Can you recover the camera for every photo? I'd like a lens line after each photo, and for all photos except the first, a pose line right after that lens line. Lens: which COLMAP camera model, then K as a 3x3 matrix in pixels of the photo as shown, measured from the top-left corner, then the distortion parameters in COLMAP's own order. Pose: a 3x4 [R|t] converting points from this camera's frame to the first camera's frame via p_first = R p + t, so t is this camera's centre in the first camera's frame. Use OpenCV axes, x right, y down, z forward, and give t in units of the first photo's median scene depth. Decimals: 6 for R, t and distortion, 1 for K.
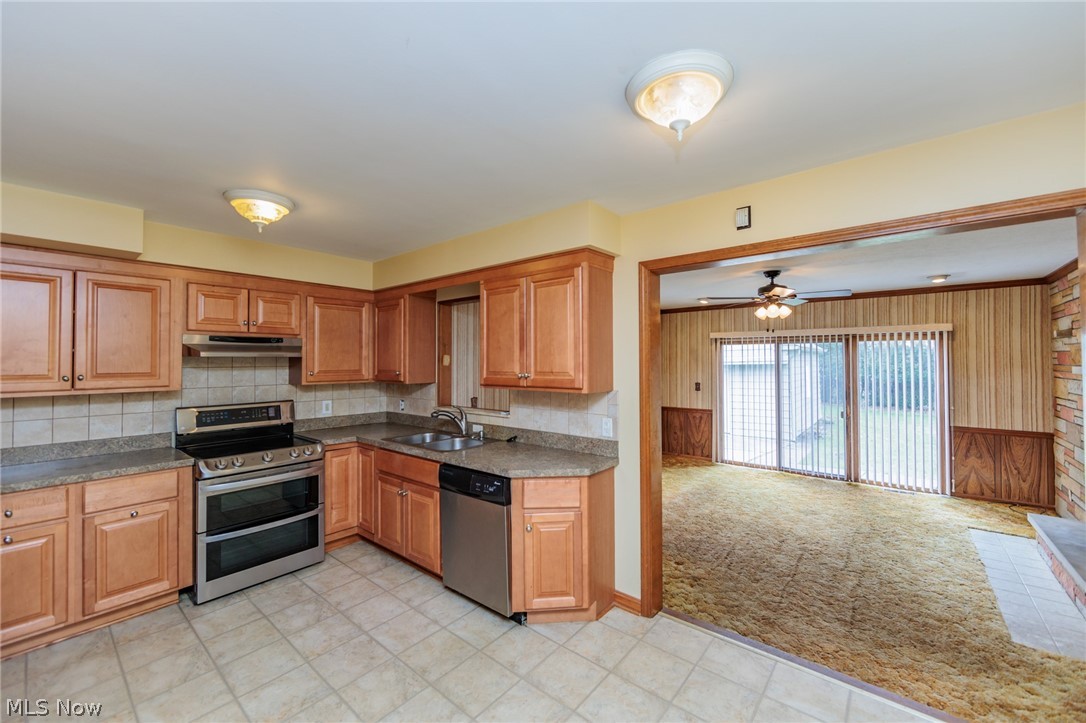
lens RADIAL K [[424.1, 0, 542.1], [0, 424.1, 355.3], [0, 0, 1]] dist [-0.005473, 0.000145]
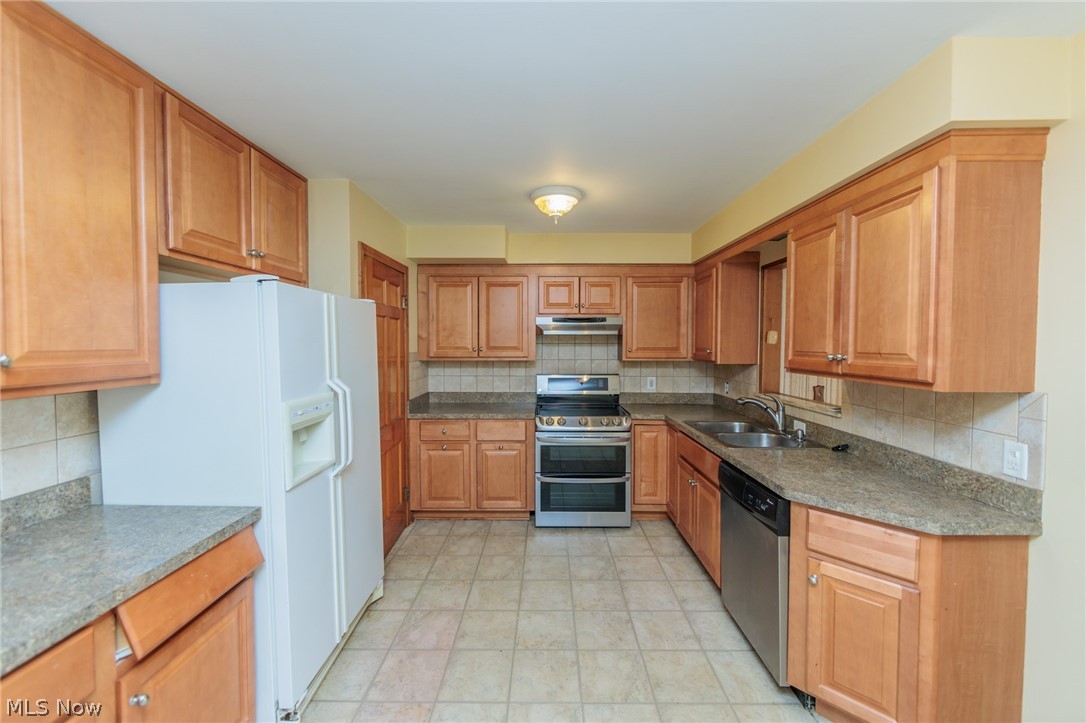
lens RADIAL K [[424.1, 0, 546.5], [0, 424.1, 354.8], [0, 0, 1]] dist [-0.005473, 0.000145]
pose [[0.633570, 0.027249, -0.773205, 0.191707], [0.007986, 0.999096, 0.041754, 0.011620], [0.773644, -0.032629, 0.632780, 0.221208]]
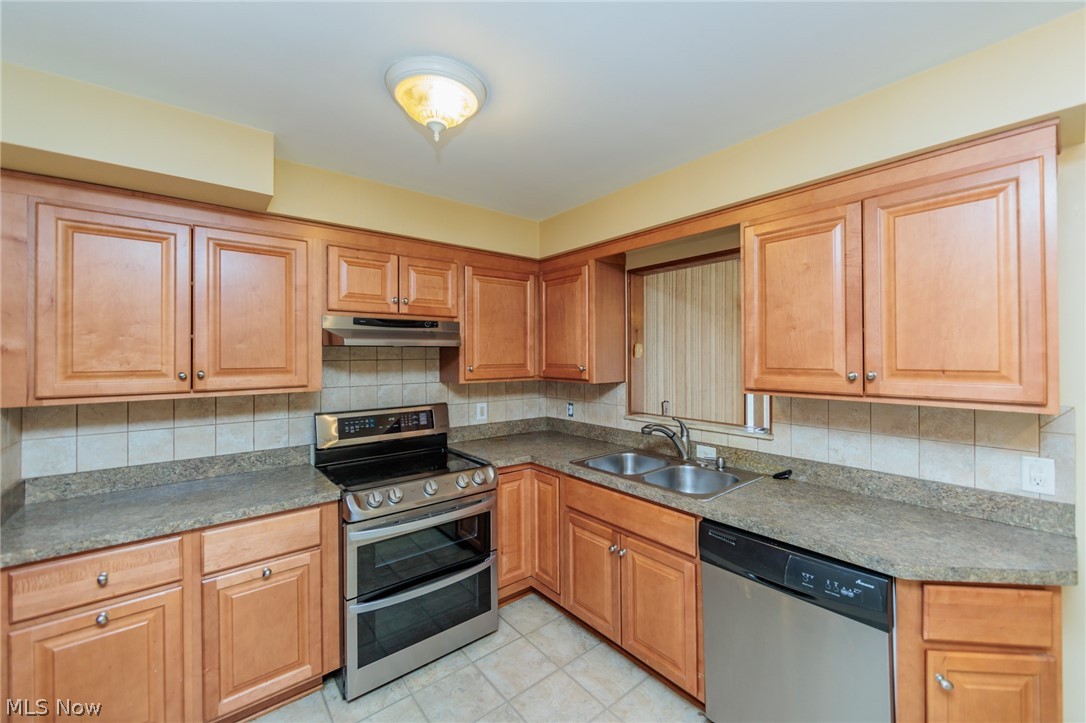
lens RADIAL K [[424.1, 0, 548.5], [0, 424.1, 352.8], [0, 0, 1]] dist [-0.005473, 0.000145]
pose [[0.981743, -0.001437, -0.190209, -0.355066], [0.003625, 0.999931, 0.011155, 0.009443], [0.190180, -0.011641, 0.981680, 0.383539]]
